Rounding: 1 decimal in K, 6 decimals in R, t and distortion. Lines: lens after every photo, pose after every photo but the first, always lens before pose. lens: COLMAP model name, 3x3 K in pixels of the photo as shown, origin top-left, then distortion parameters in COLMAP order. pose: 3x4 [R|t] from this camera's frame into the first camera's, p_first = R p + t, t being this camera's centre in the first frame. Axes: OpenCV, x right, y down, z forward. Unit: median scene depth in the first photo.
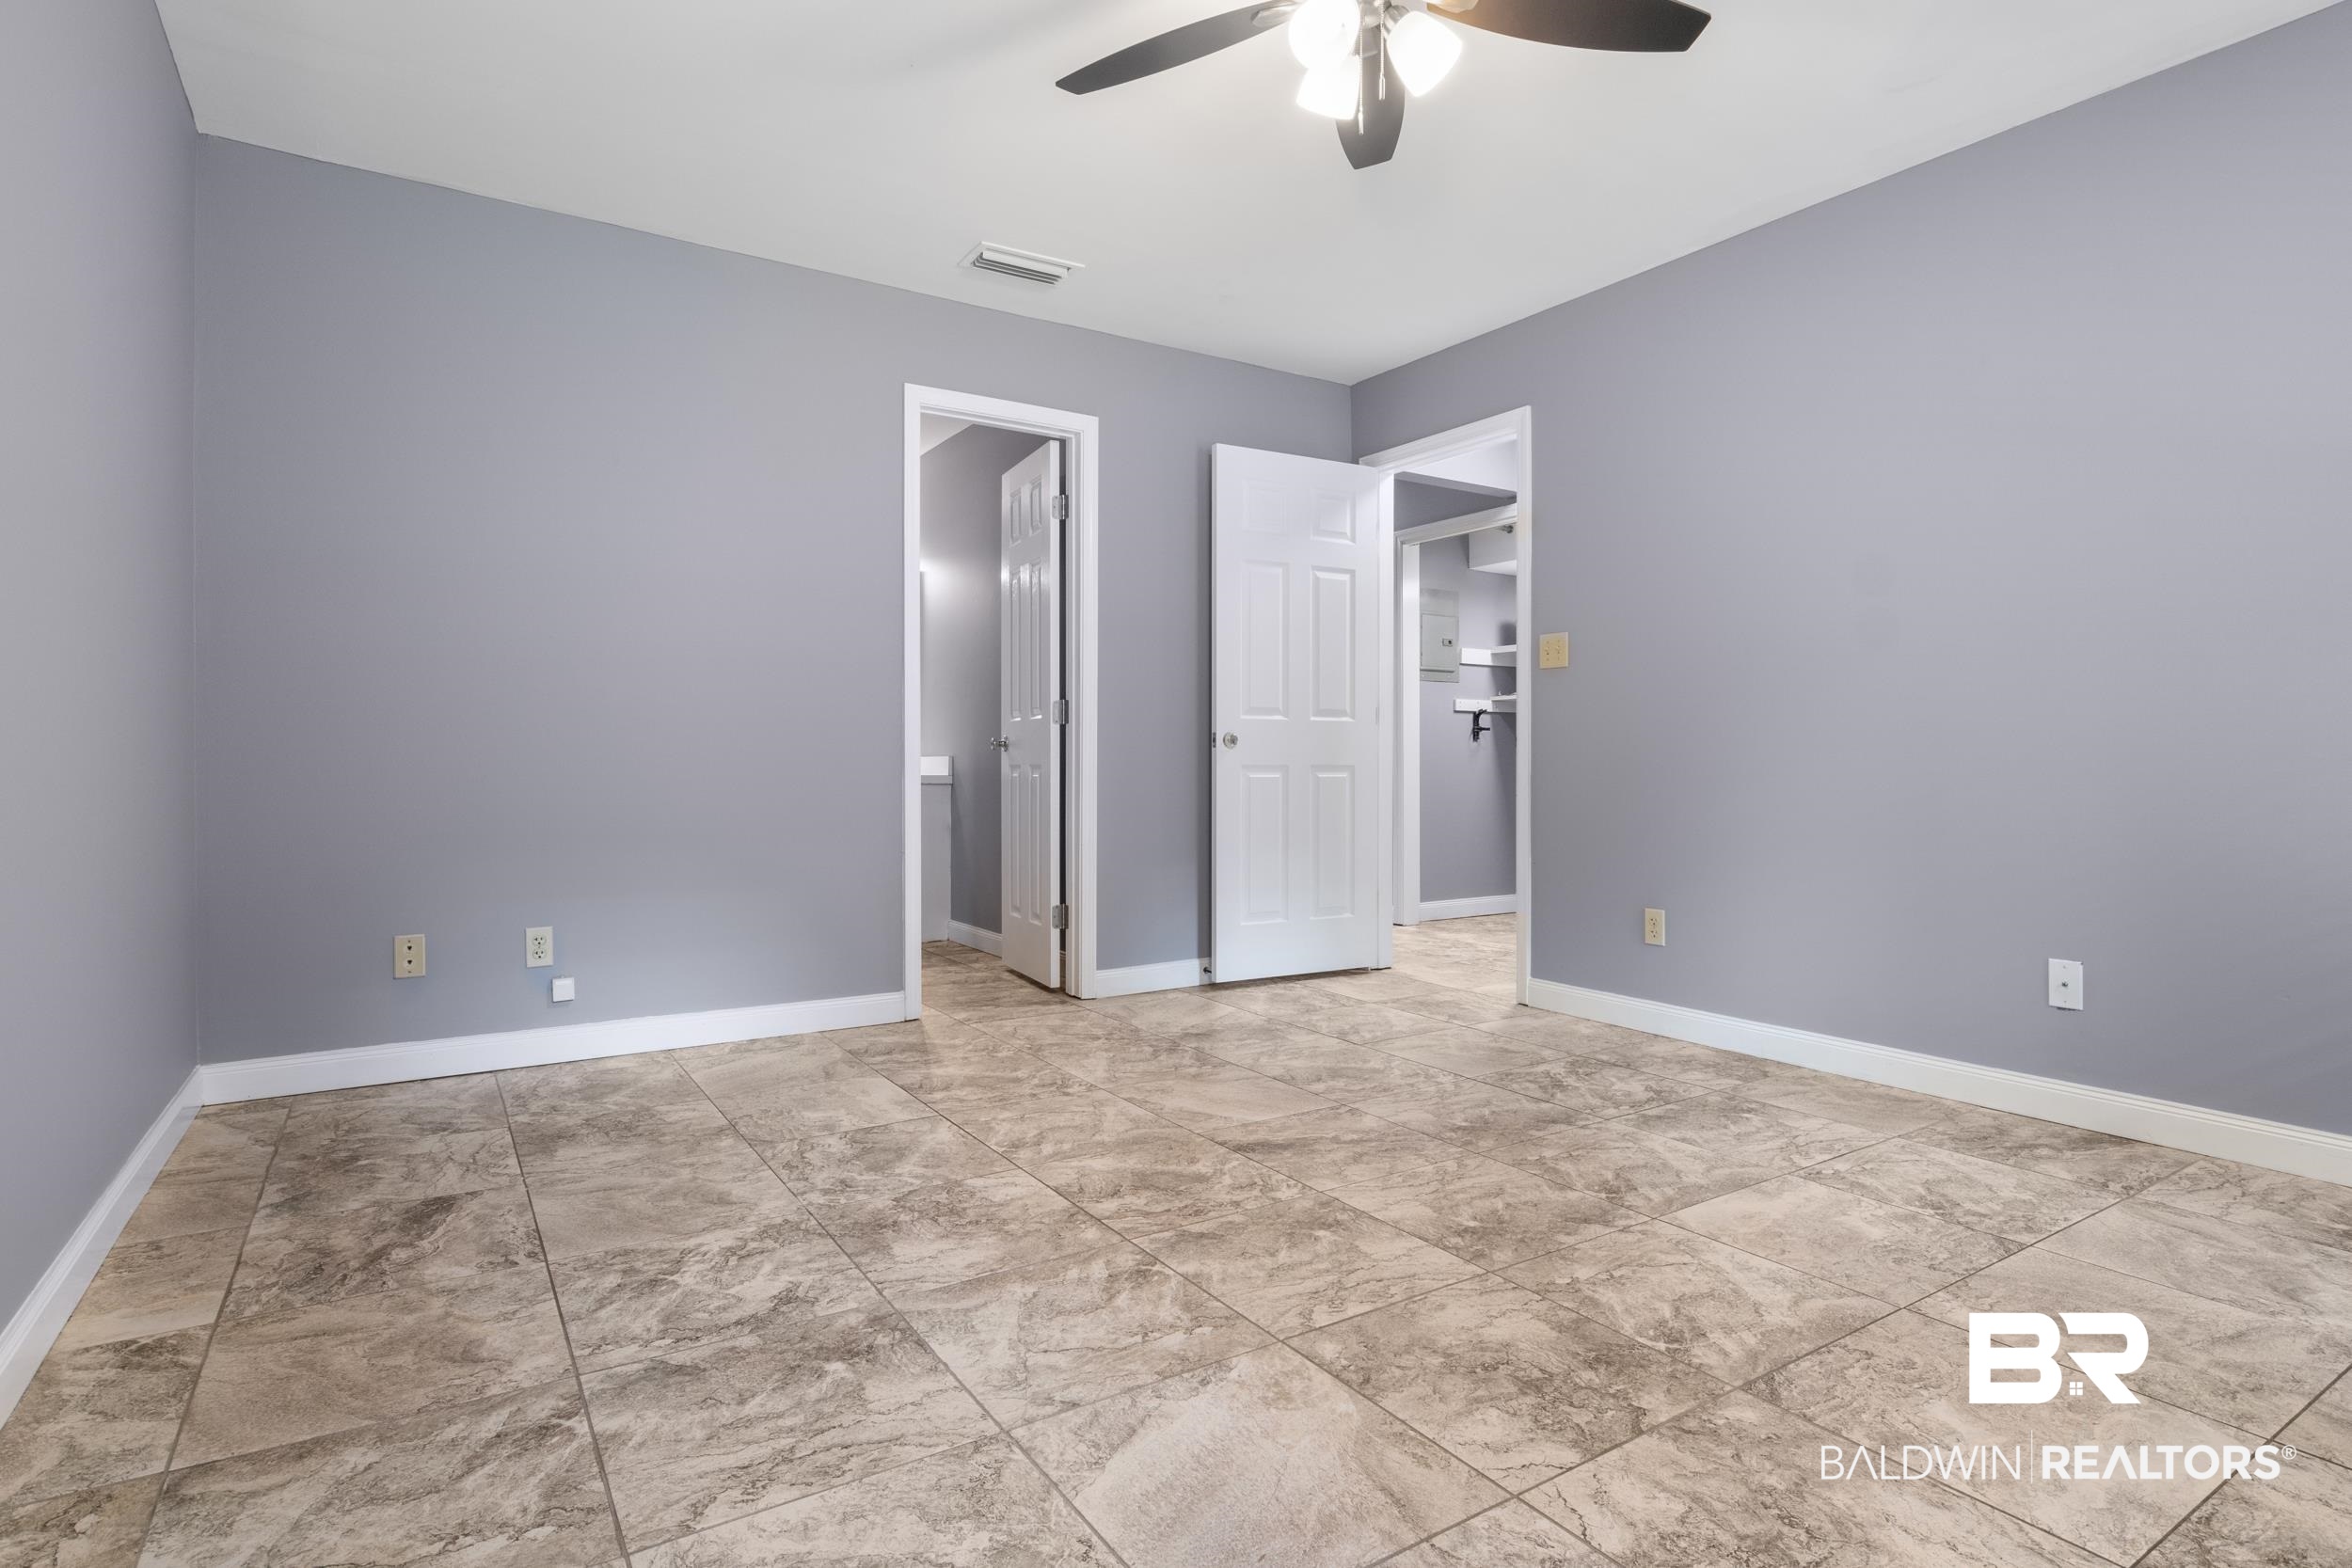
lens RADIAL K [[1179.1, 0, 1177.3], [0, 1179.1, 774.4], [0, 0, 1]] dist [-0.005815, -0.001317]
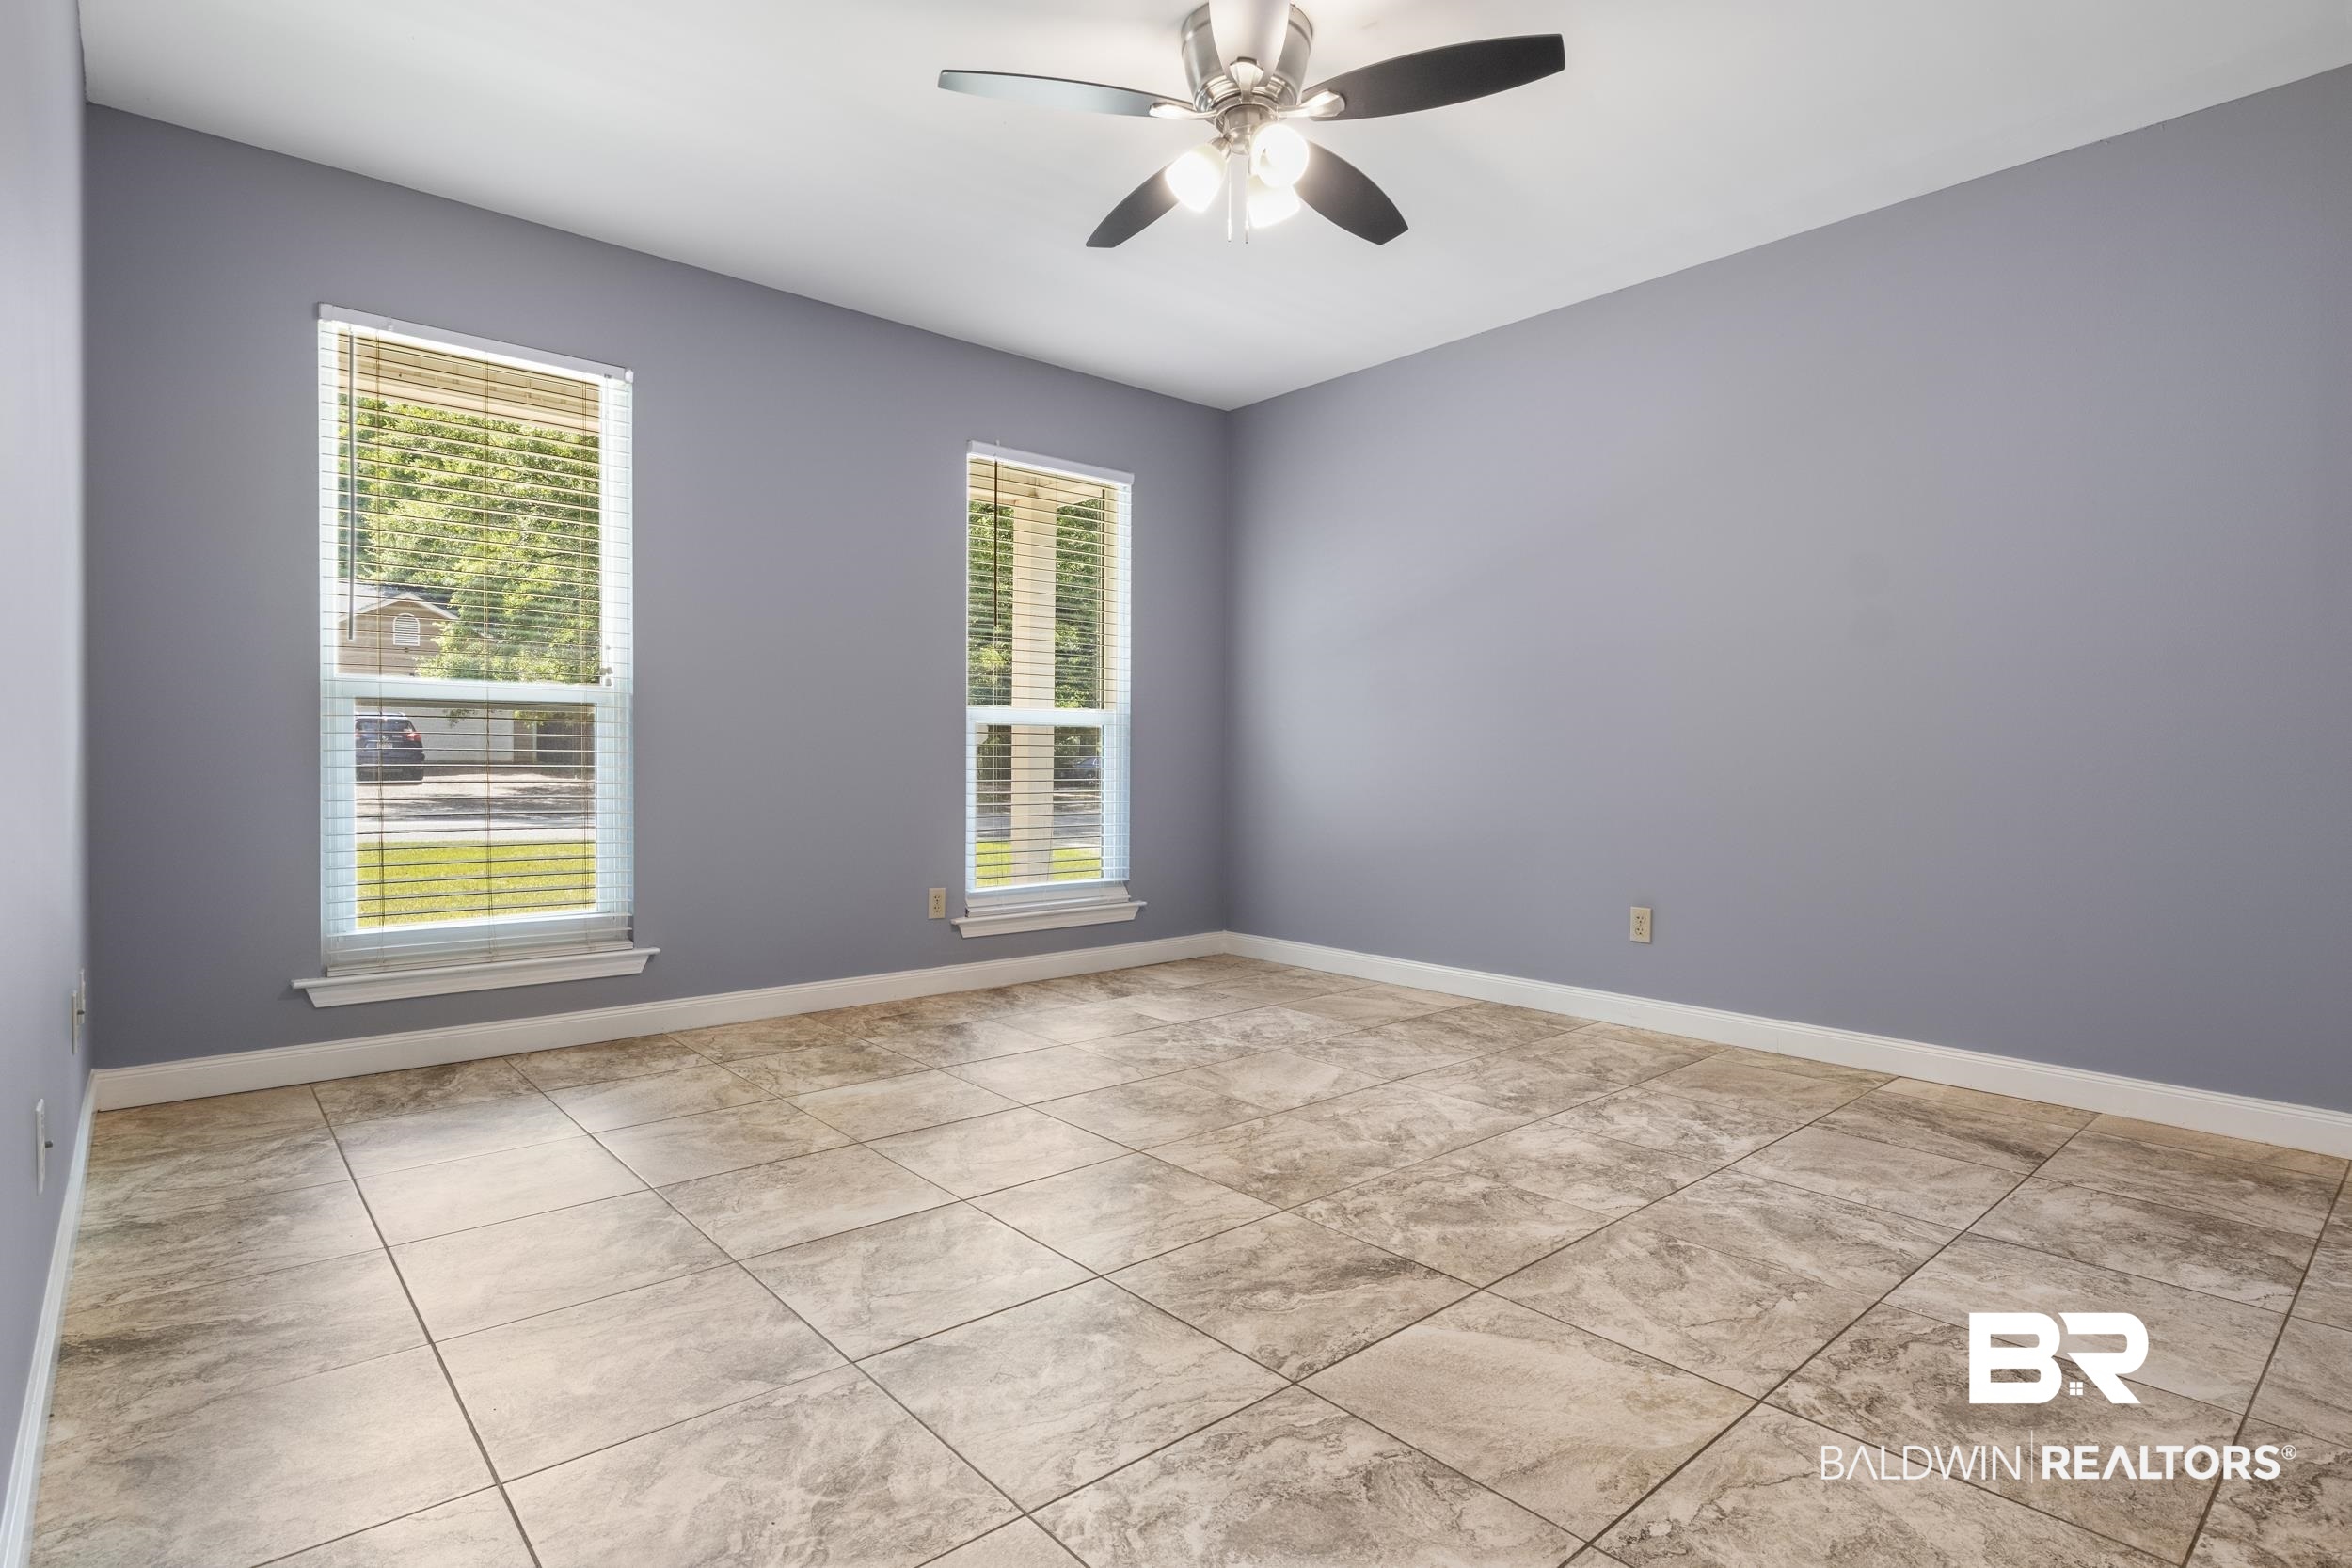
lens RADIAL K [[1179.1, 0, 1177.3], [0, 1179.1, 774.4], [0, 0, 1]] dist [-0.005815, -0.001317]
pose [[-0.989356, -0.007367, -0.145331, 0.362224], [-0.010660, 0.999703, 0.021896, -0.022890], [0.145127, 0.023212, -0.989141, 1.993352]]
